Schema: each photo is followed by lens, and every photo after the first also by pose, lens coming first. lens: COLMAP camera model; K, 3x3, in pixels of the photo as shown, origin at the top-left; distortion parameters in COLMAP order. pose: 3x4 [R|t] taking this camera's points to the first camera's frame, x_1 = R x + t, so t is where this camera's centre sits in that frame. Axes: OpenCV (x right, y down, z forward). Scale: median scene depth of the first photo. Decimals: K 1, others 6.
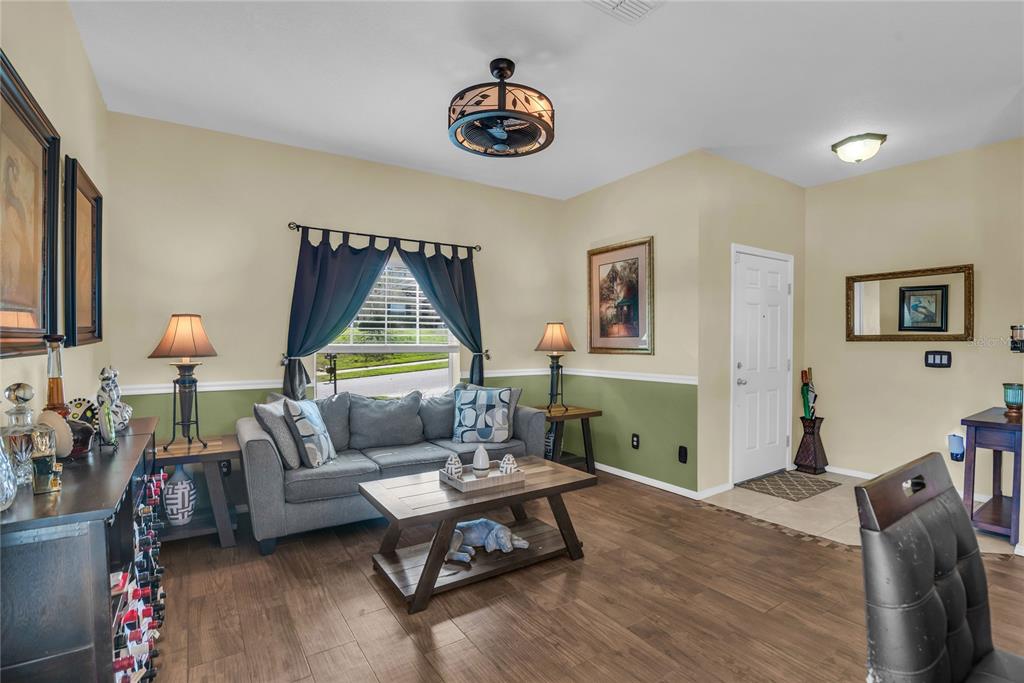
lens RADIAL K [[487.0, 0, 511.2], [0, 487.0, 350.0], [0, 0, 1]] dist [-0.023685, 0.001313]
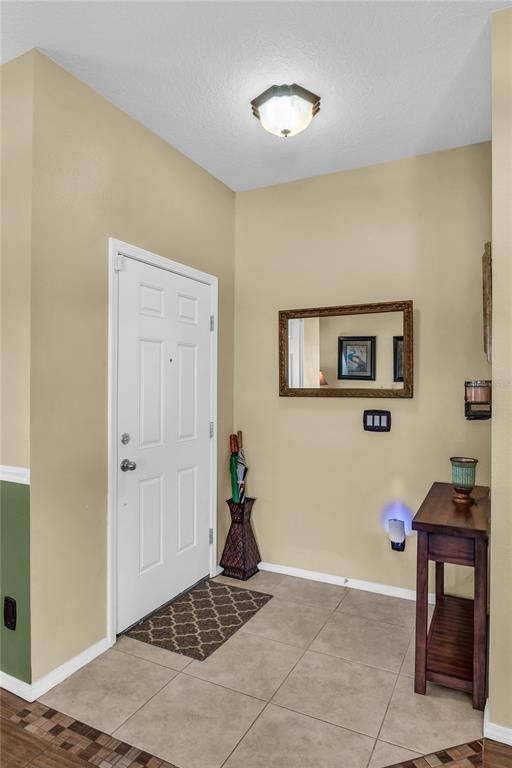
lens RADIAL K [[476.4, 0, 249.4], [0, 476.4, 384.5], [0, 0, 1]] dist [-0.021330, 0.001135]
pose [[0.880836, 0.004180, 0.473402, 0.340892], [0.003598, 0.999873, -0.015524, -0.028470], [-0.473407, 0.015377, 0.880709, 0.413429]]
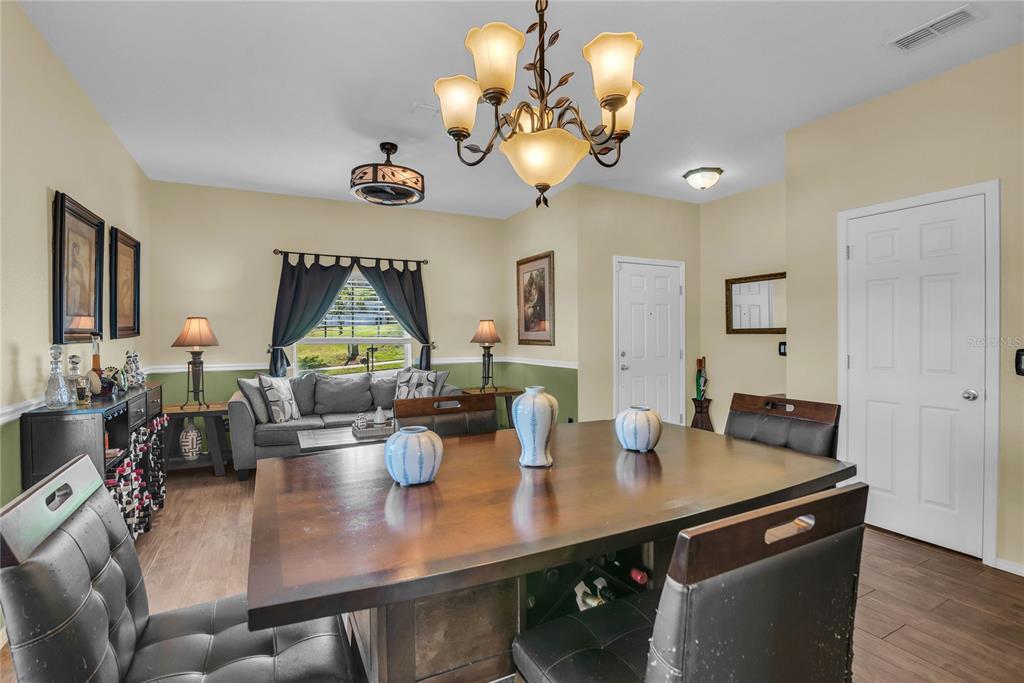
lens RADIAL K [[487.0, 0, 511.9], [0, 487.0, 337.9], [0, 0, 1]] dist [-0.023685, 0.001313]
pose [[0.993420, -0.002288, -0.114501, 0.350449], [0.000906, 0.999926, -0.012118, 0.005946], [0.114521, 0.011935, 0.993349, -0.272587]]
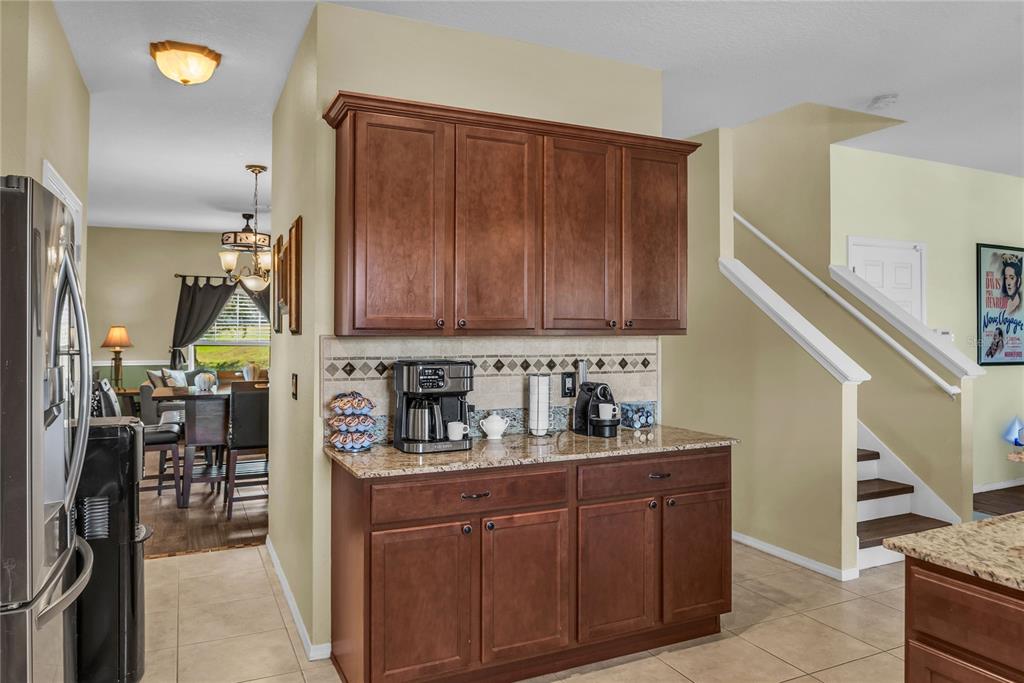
lens RADIAL K [[702.5, 0, 517.9], [0, 702.5, 319.0], [0, 0, 1]] dist [-0.008772, -0.003014]
pose [[0.990450, -0.003646, -0.137826, 1.113296], [-0.001690, 0.999254, -0.038582, 0.005233], [0.137863, 0.038447, 0.989705, -1.343496]]
